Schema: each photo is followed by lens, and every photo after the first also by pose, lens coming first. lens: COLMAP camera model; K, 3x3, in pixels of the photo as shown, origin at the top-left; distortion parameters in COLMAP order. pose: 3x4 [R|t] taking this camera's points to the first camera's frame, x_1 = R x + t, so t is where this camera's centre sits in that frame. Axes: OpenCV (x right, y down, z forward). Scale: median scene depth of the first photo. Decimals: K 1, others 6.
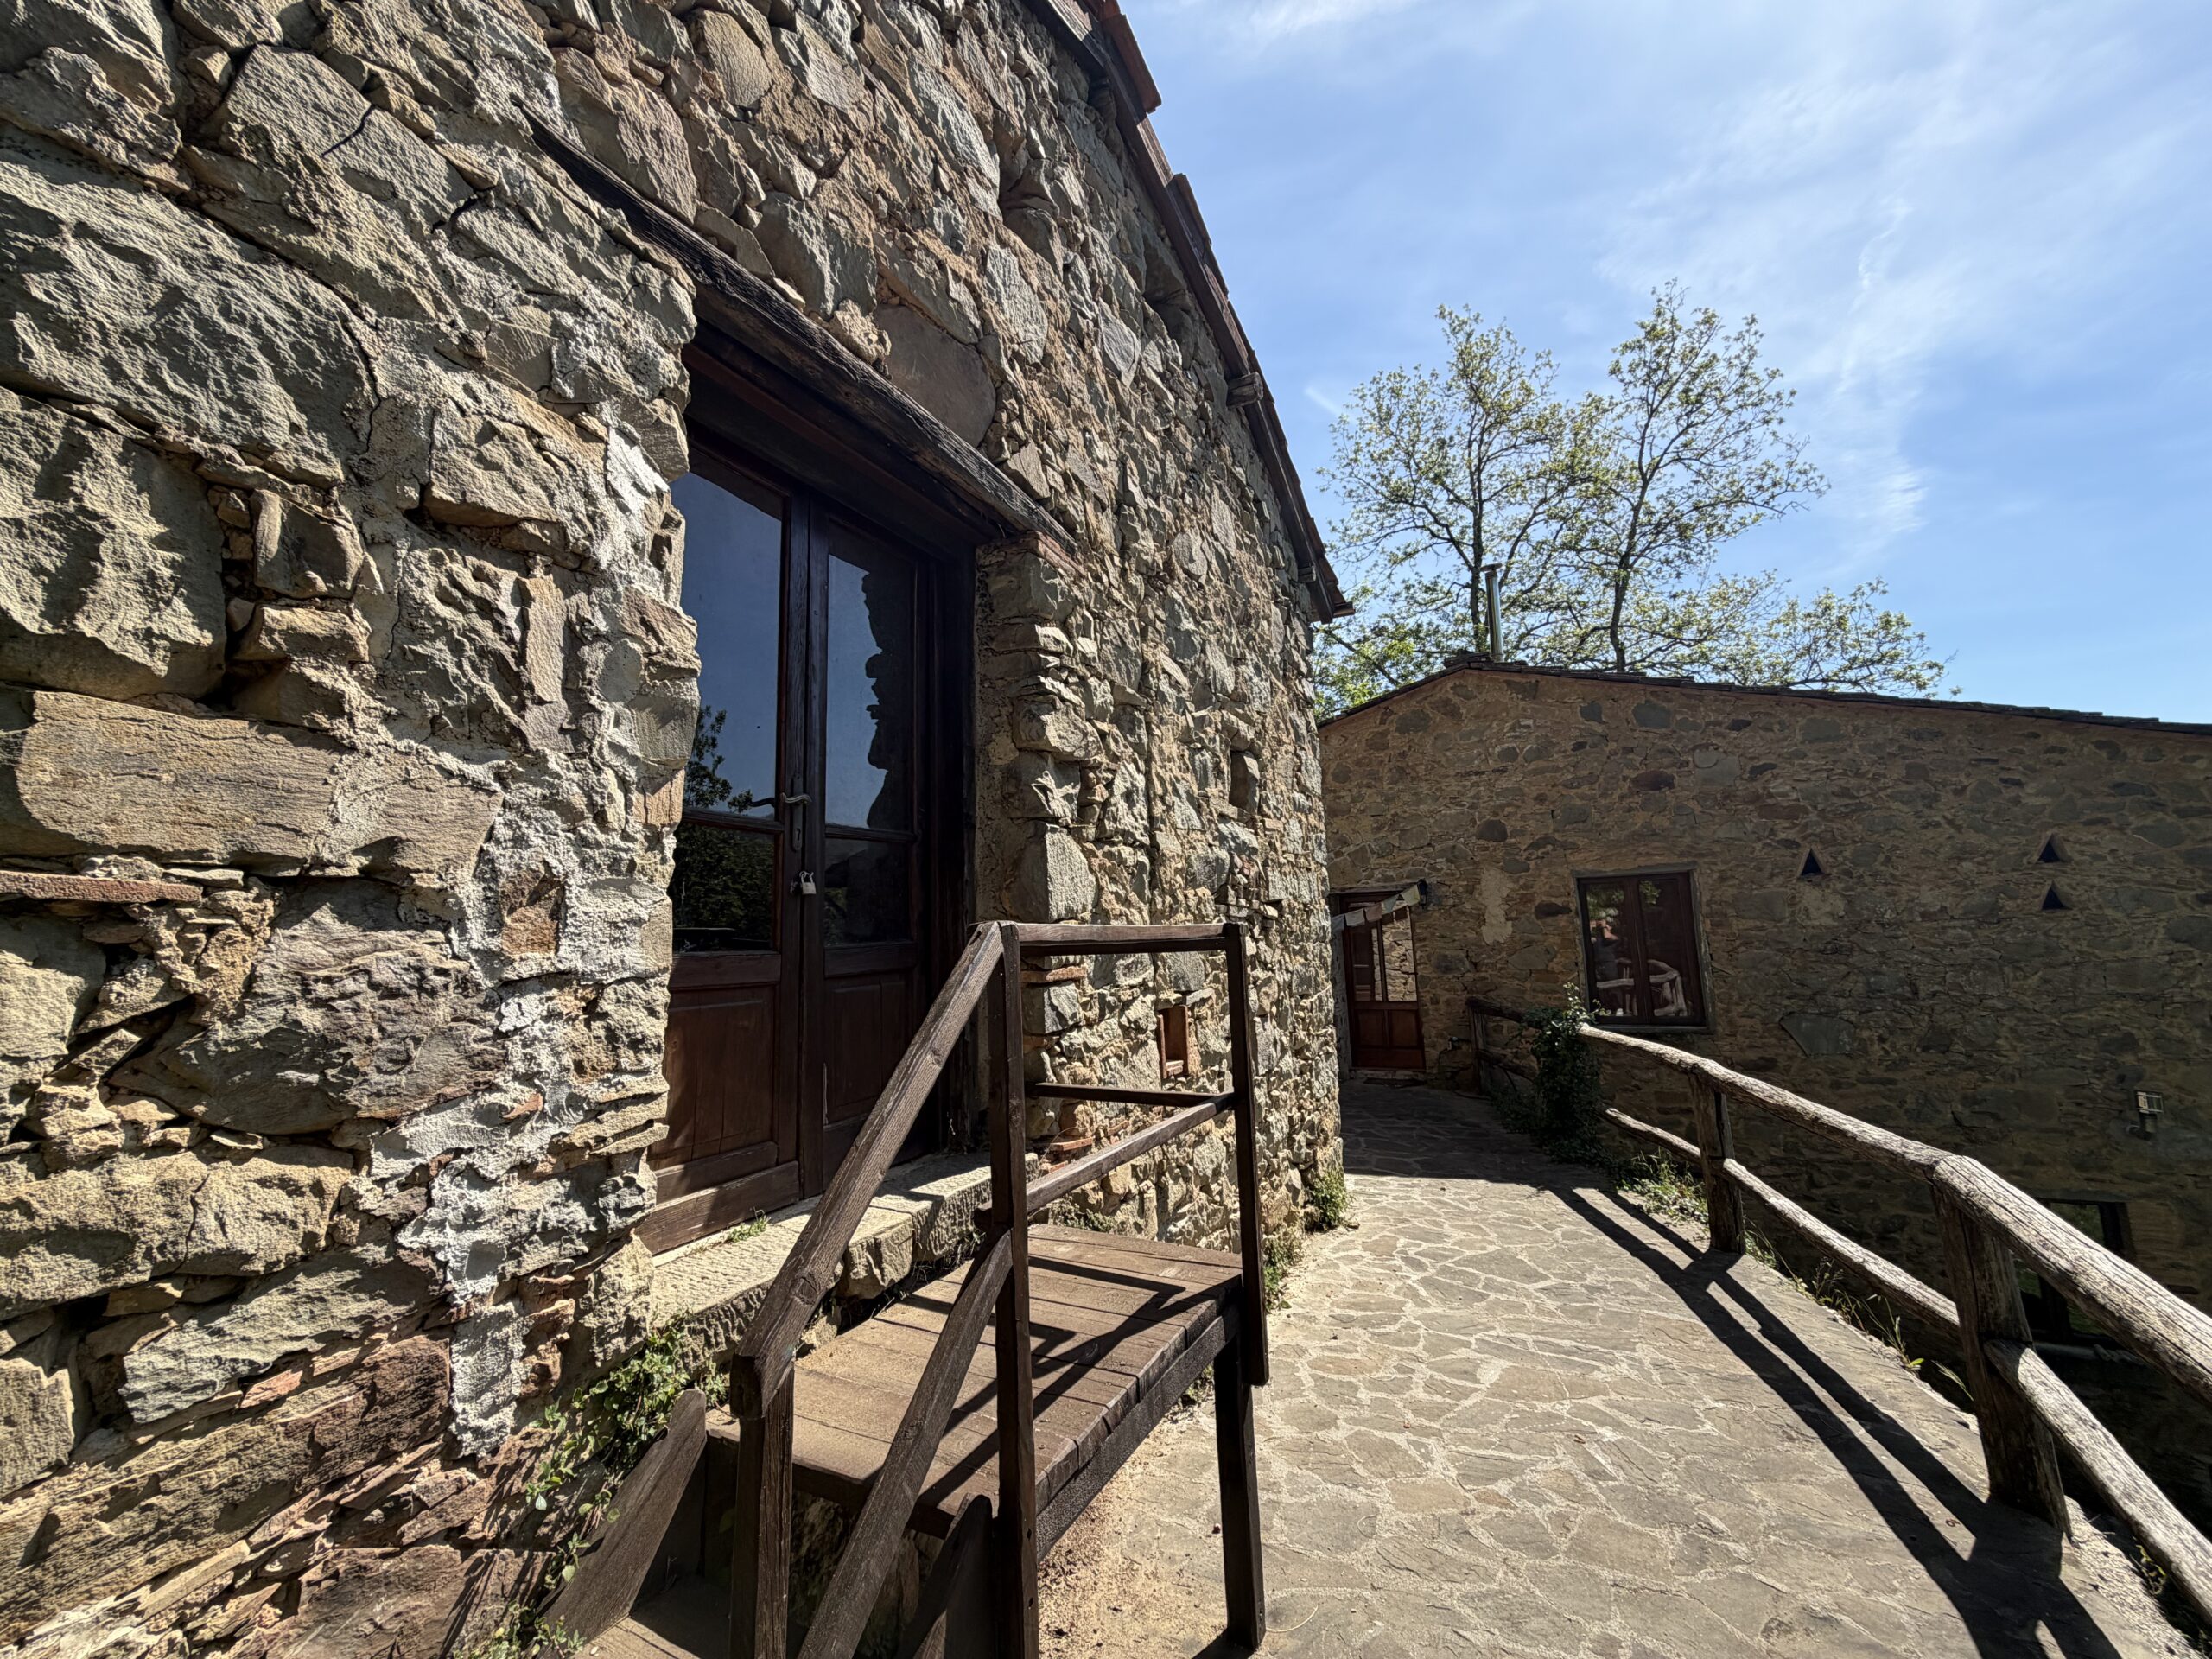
lens RADIAL K [[881.6, 0, 1094.9], [0, 881.6, 830.5], [0, 0, 1]] dist [-0.001198, 0.000515]
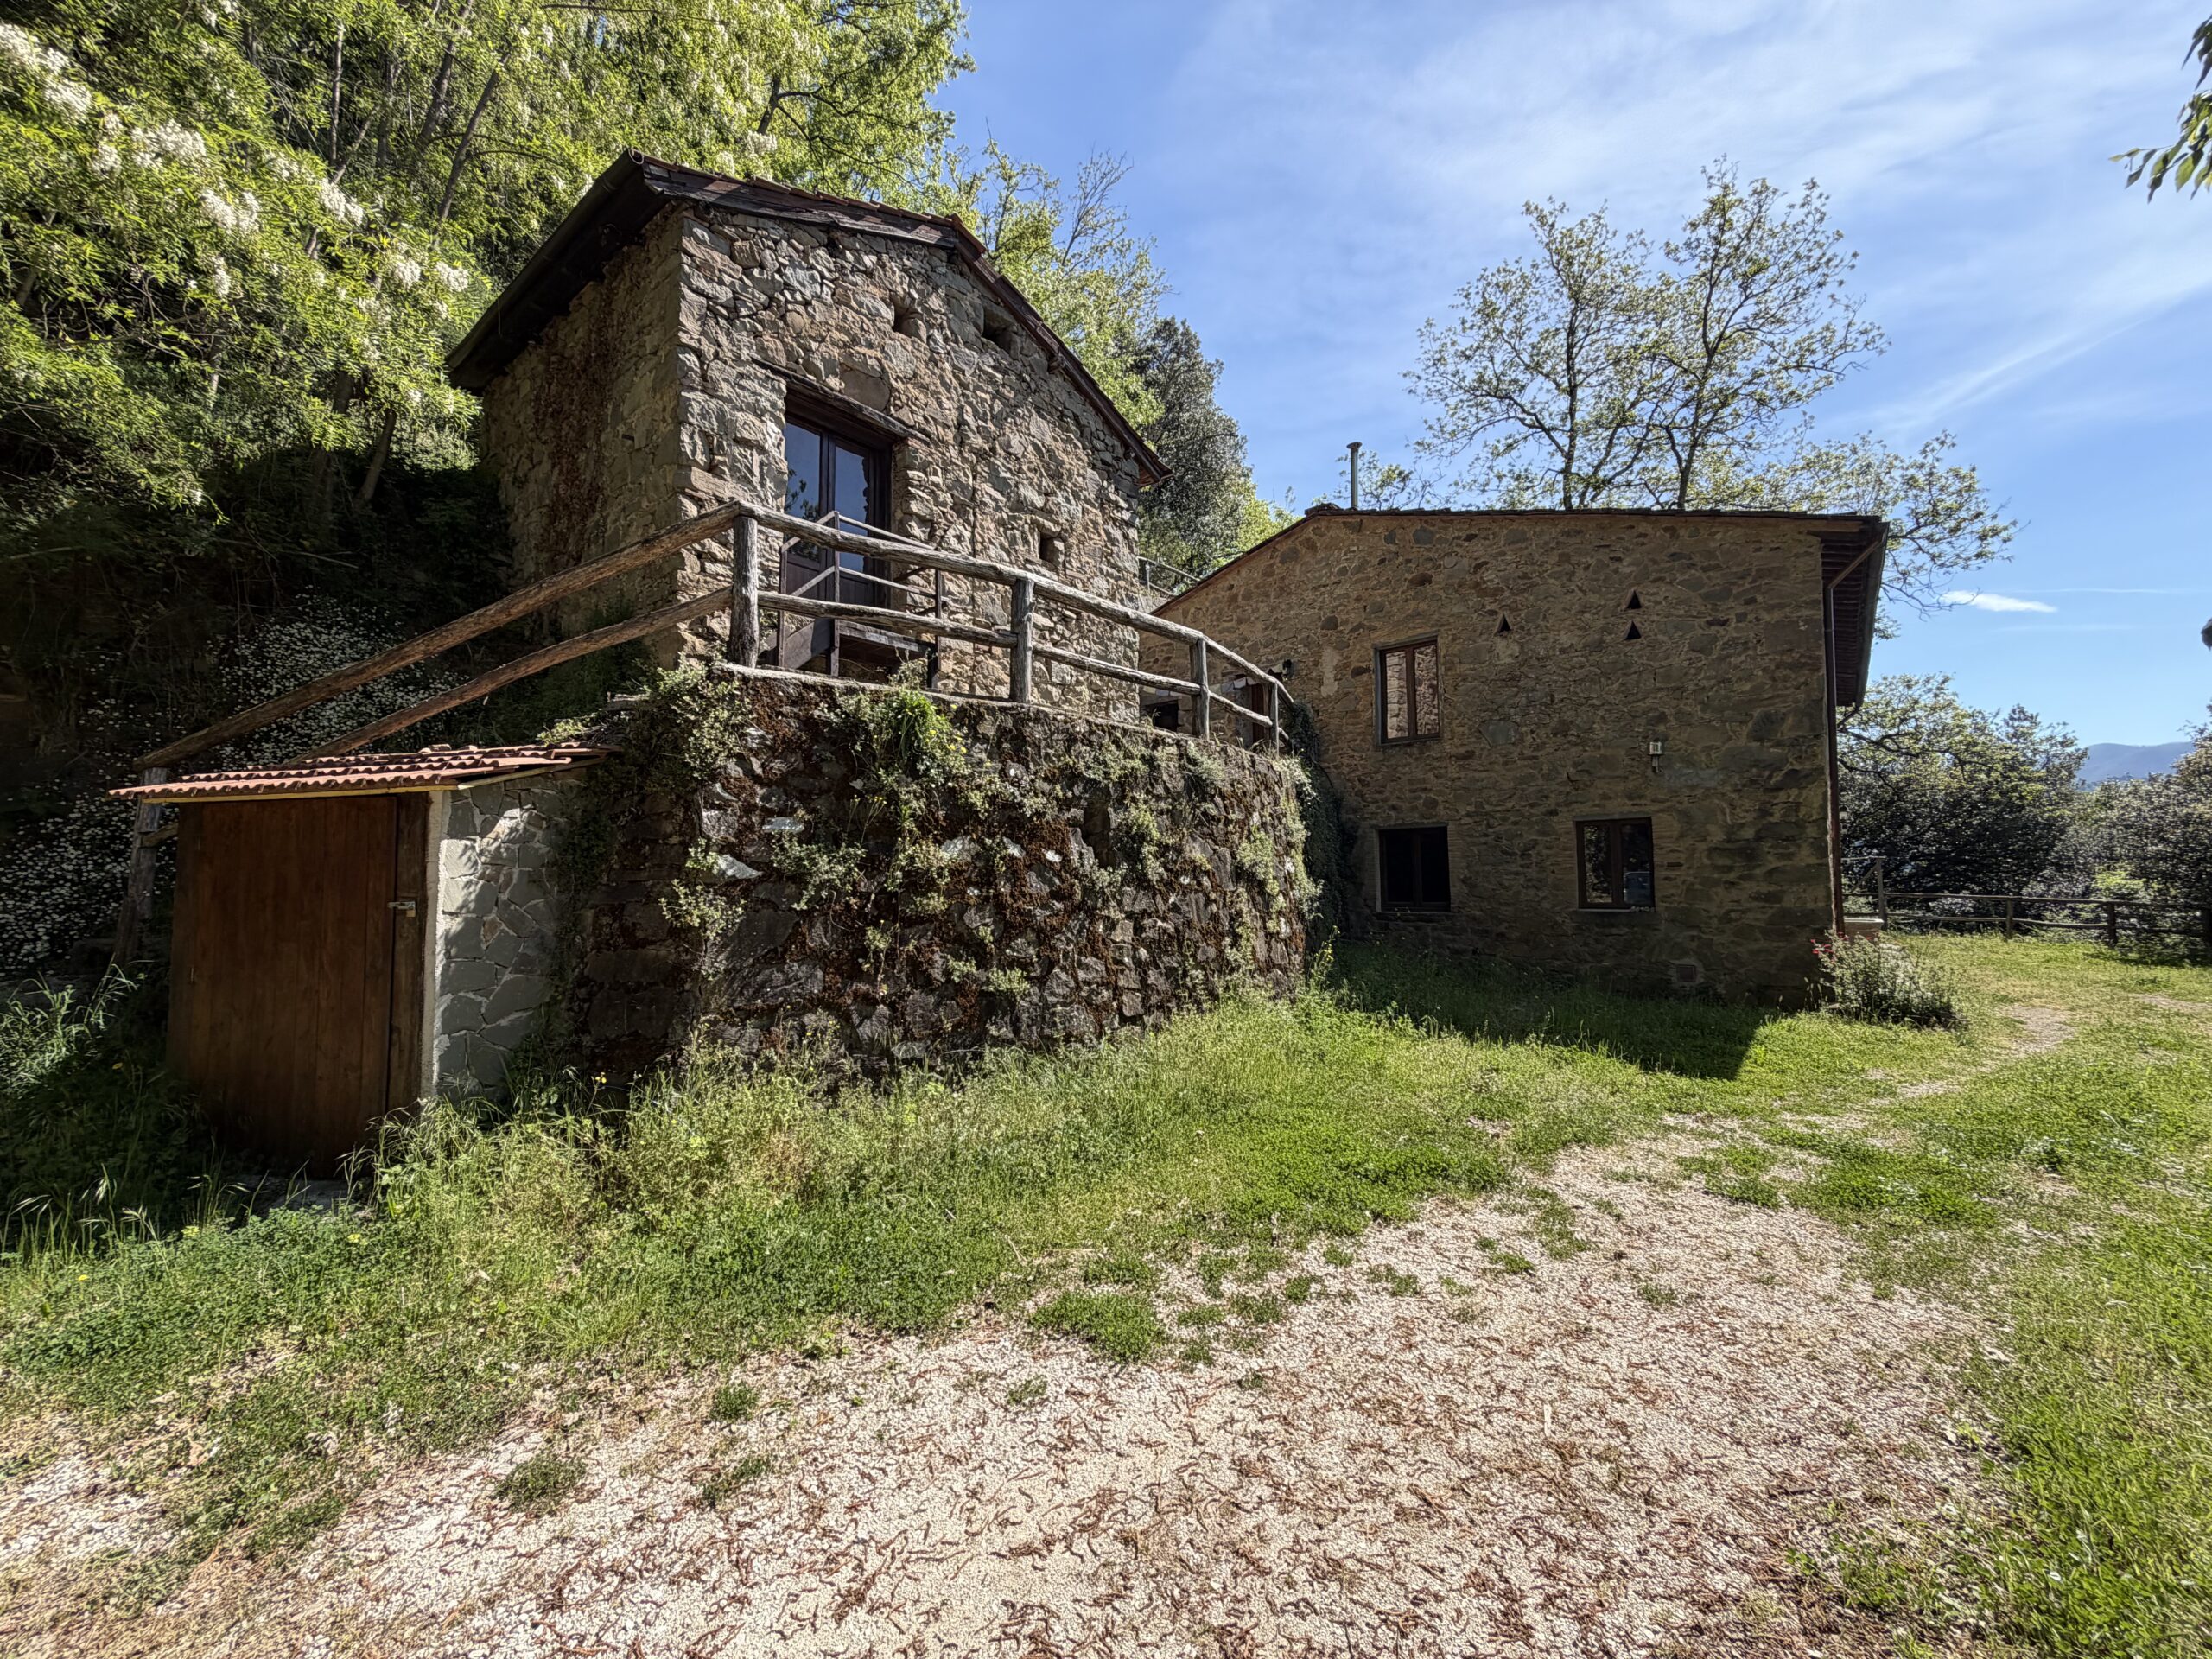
lens RADIAL K [[881.6, 0, 1094.9], [0, 881.6, 830.5], [0, 0, 1]] dist [-0.001198, 0.000515]
pose [[0.976077, 0.015230, -0.216893, 1.096416], [0.000644, 0.997337, 0.072931, 0.689877], [0.217426, -0.071326, 0.973467, -1.666210]]
